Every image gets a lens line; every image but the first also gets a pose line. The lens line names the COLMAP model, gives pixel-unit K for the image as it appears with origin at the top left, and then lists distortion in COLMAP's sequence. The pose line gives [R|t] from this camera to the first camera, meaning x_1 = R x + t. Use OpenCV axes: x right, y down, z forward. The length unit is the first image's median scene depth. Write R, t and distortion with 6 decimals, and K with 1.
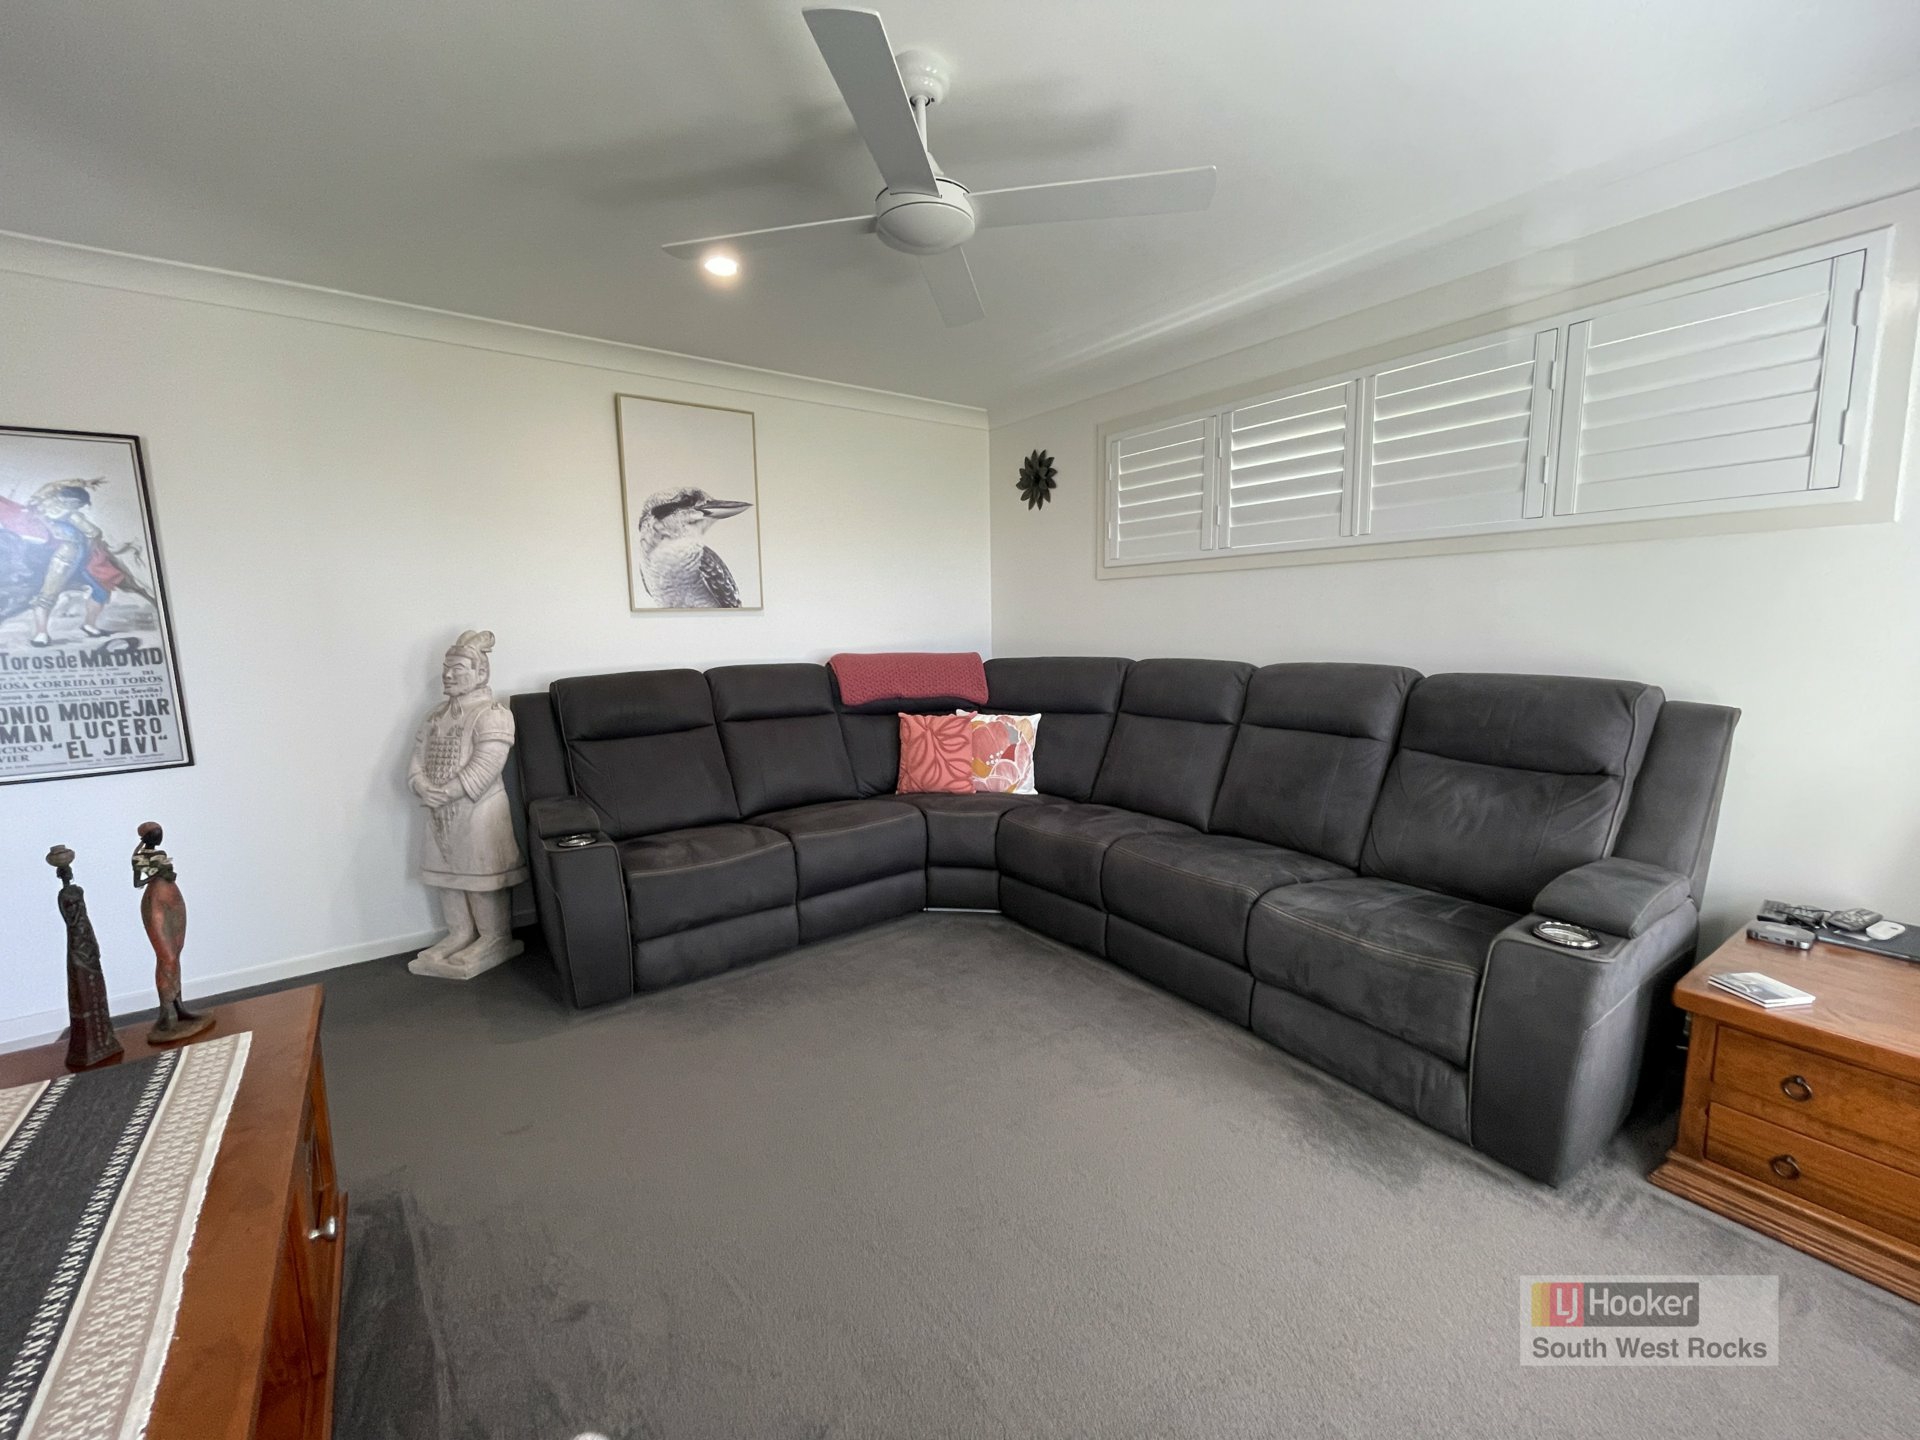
lens RADIAL K [[785.3, 0, 960.8], [0, 785.3, 724.8], [0, 0, 1]] dist [-0.002488, -0.000218]
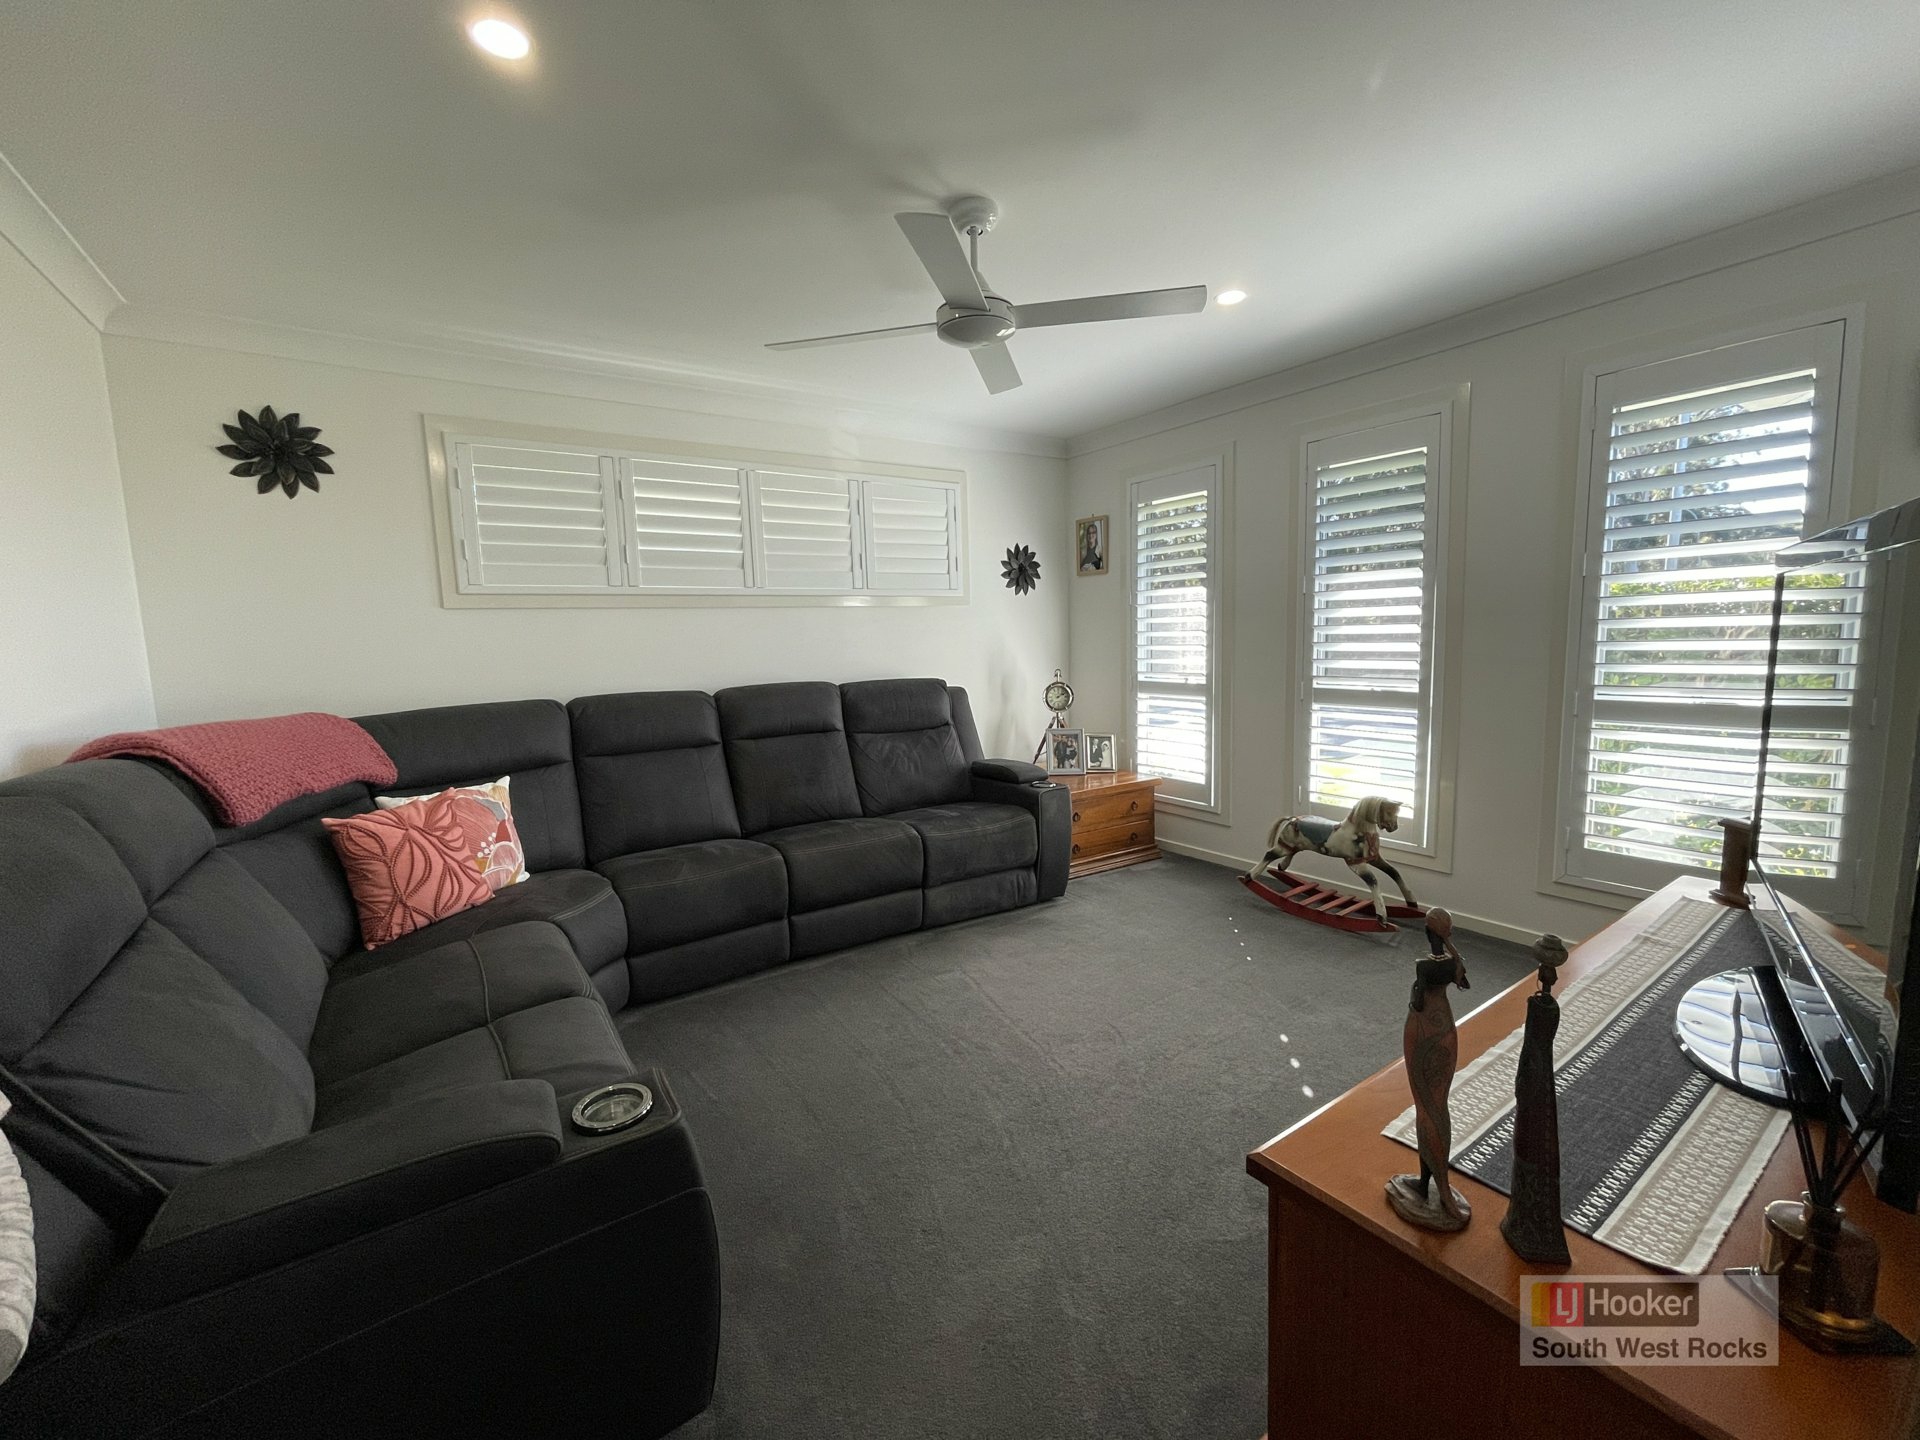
lens RADIAL K [[785.3, 0, 963.0], [0, 785.3, 725.6], [0, 0, 1]] dist [-0.002488, -0.000218]
pose [[0.028140, -0.093903, 0.995184, -0.669572], [0.161581, 0.982912, 0.088176, -0.060554], [-0.986458, 0.158322, 0.042832, 0.521578]]
